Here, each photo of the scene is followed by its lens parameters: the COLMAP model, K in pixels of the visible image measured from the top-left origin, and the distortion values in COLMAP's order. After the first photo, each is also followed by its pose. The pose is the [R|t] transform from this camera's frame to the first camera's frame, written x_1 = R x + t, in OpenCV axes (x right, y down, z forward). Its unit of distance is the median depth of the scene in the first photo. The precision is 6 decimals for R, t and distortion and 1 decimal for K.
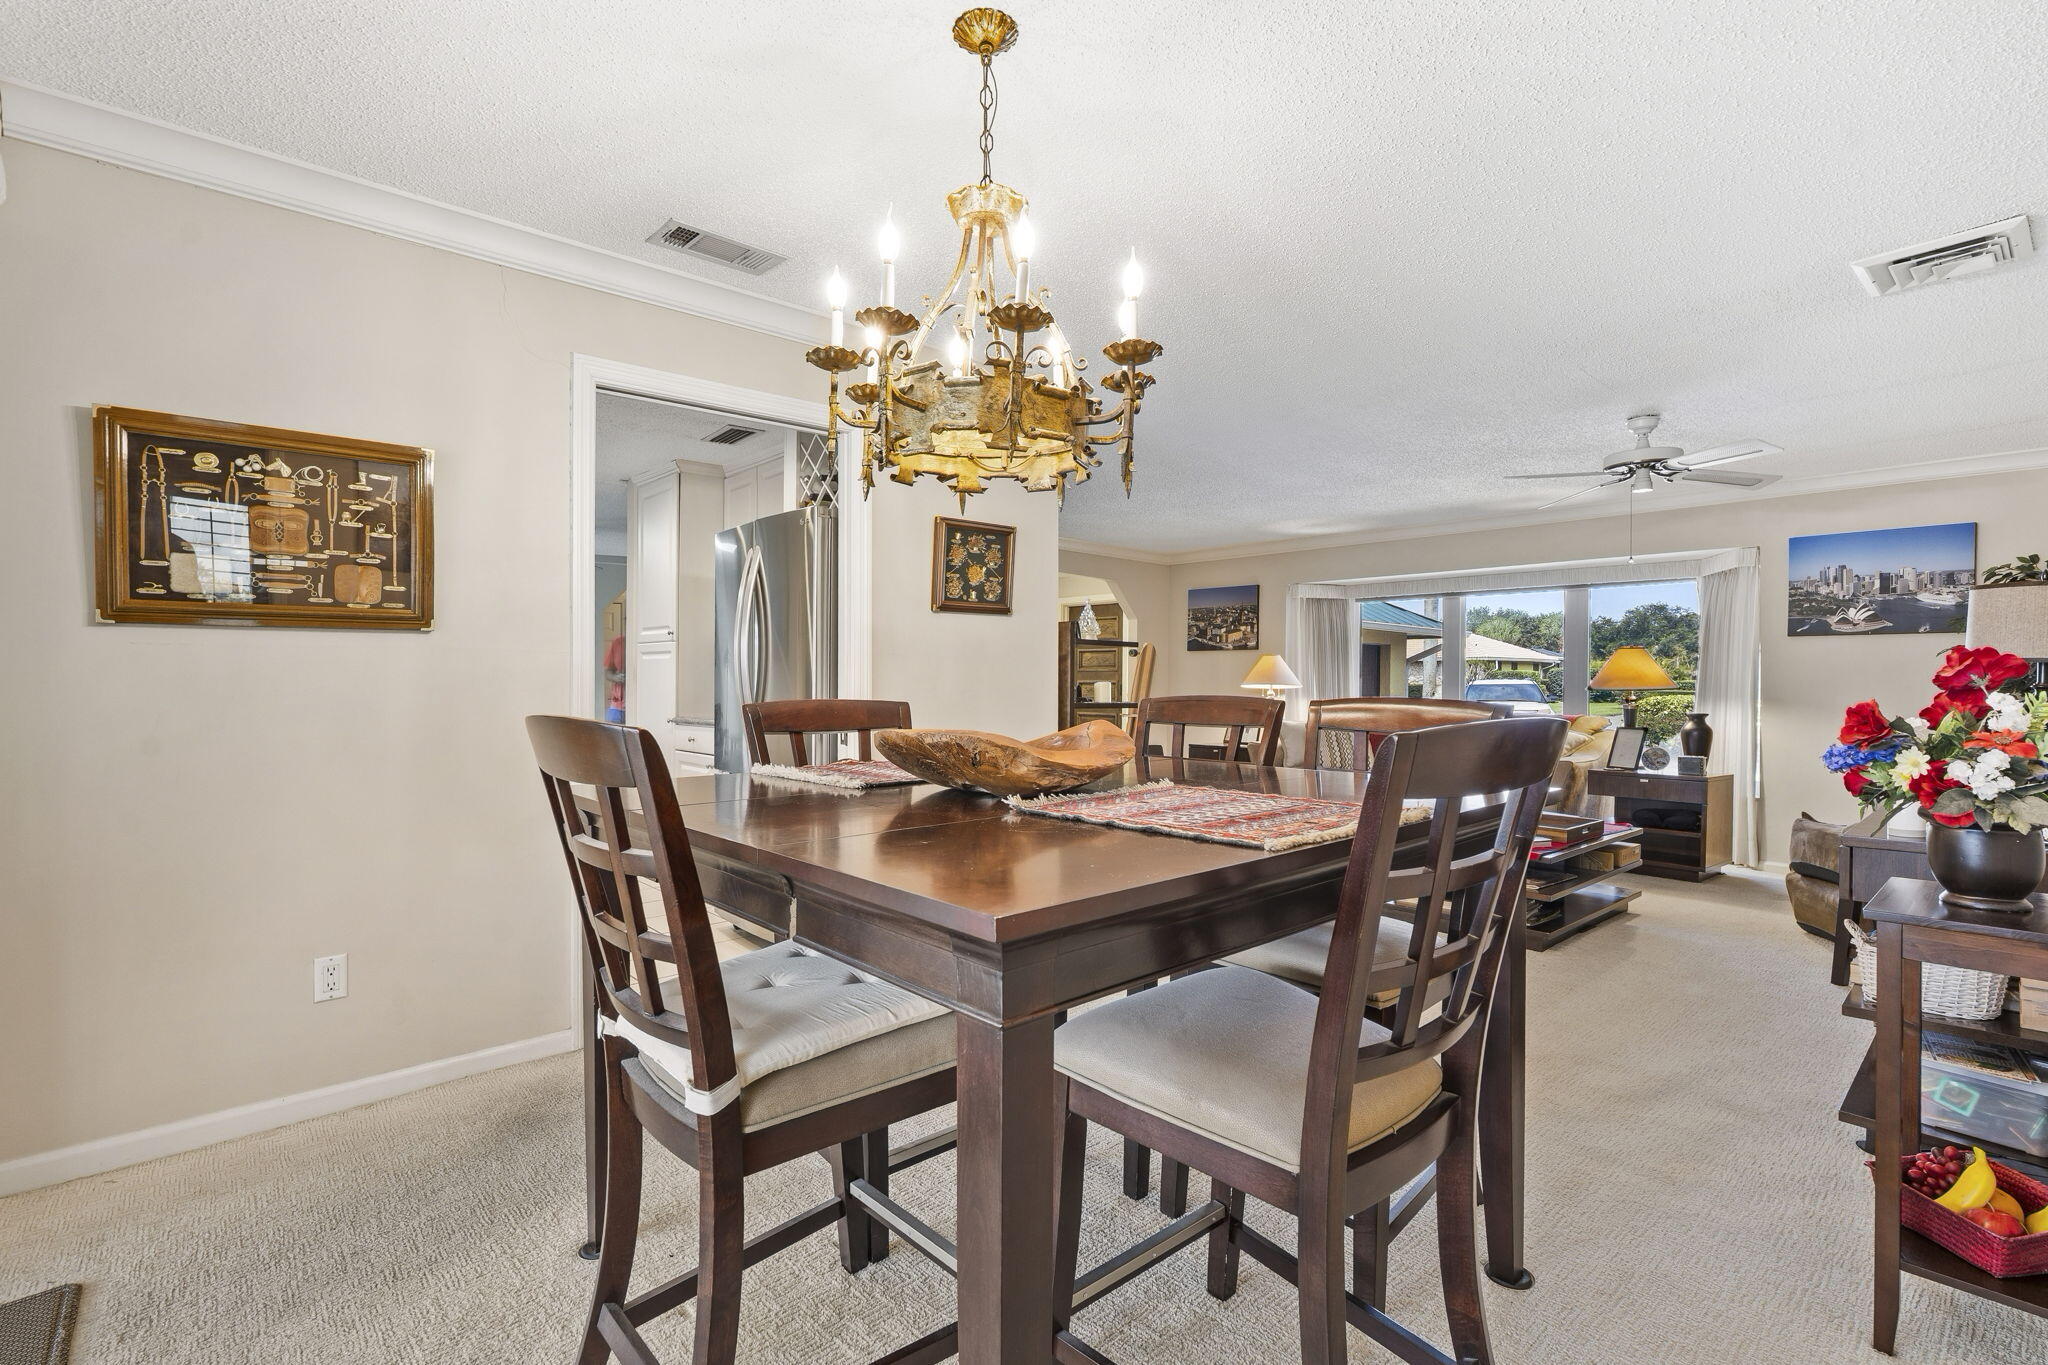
lens RADIAL K [[909.4, 0, 1029.4], [0, 909.4, 679.3], [0, 0, 1]] dist [0.000301, 0.000814]
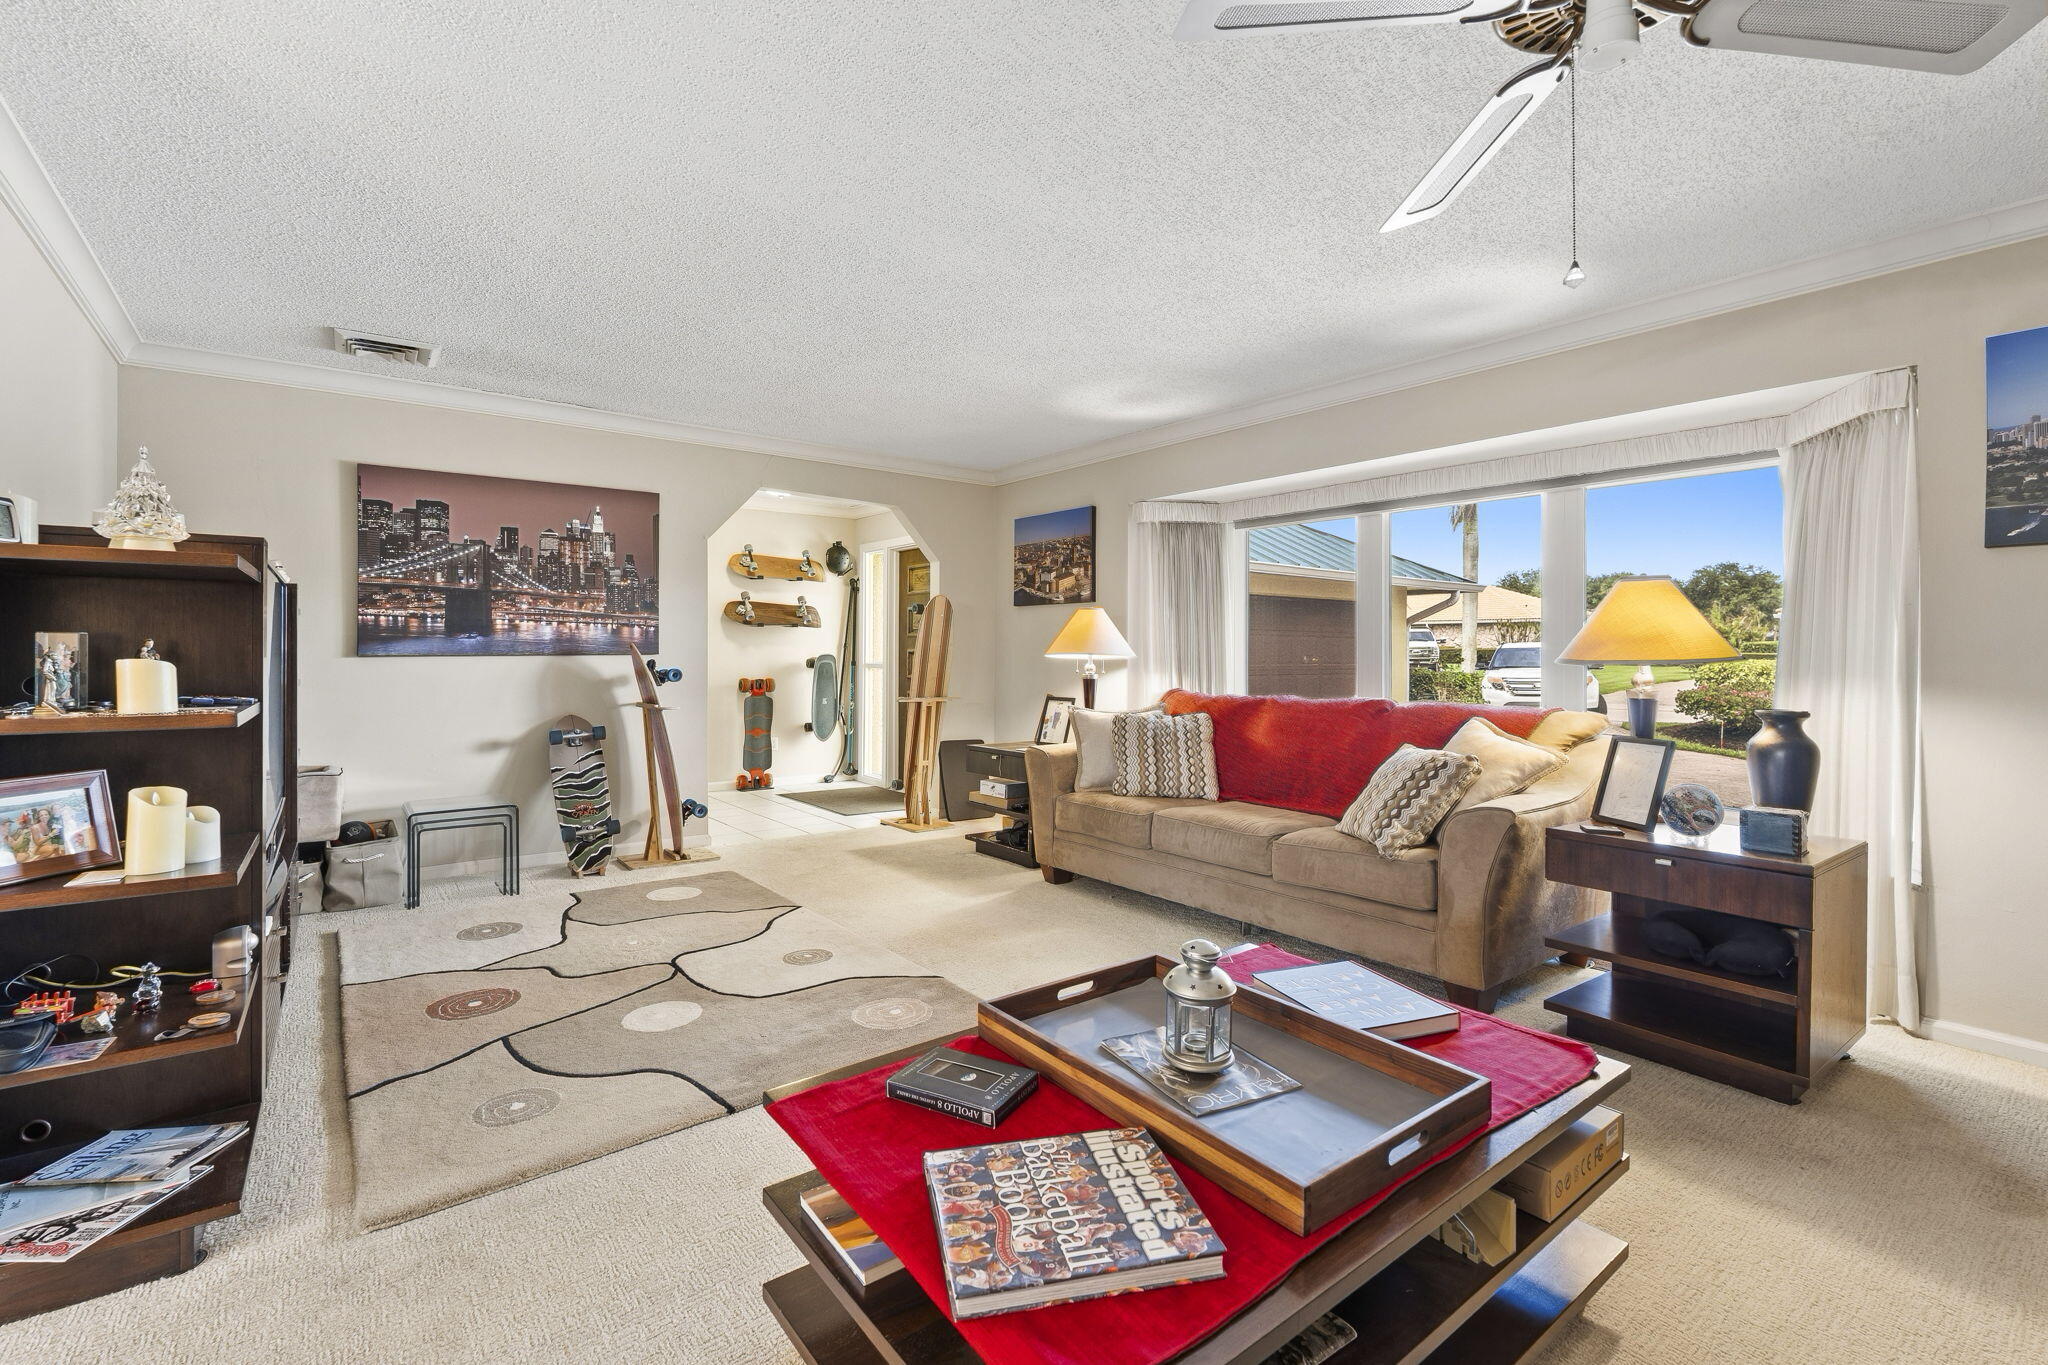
lens RADIAL K [[909.4, 0, 1007.0], [0, 909.4, 642.0], [0, 0, 1]] dist [0.000301, 0.000814]
pose [[0.997784, -0.007644, -0.066101, 0.317146], [0.007304, 0.999959, -0.005380, 0.000607], [0.066139, 0.004885, 0.997798, 0.438581]]
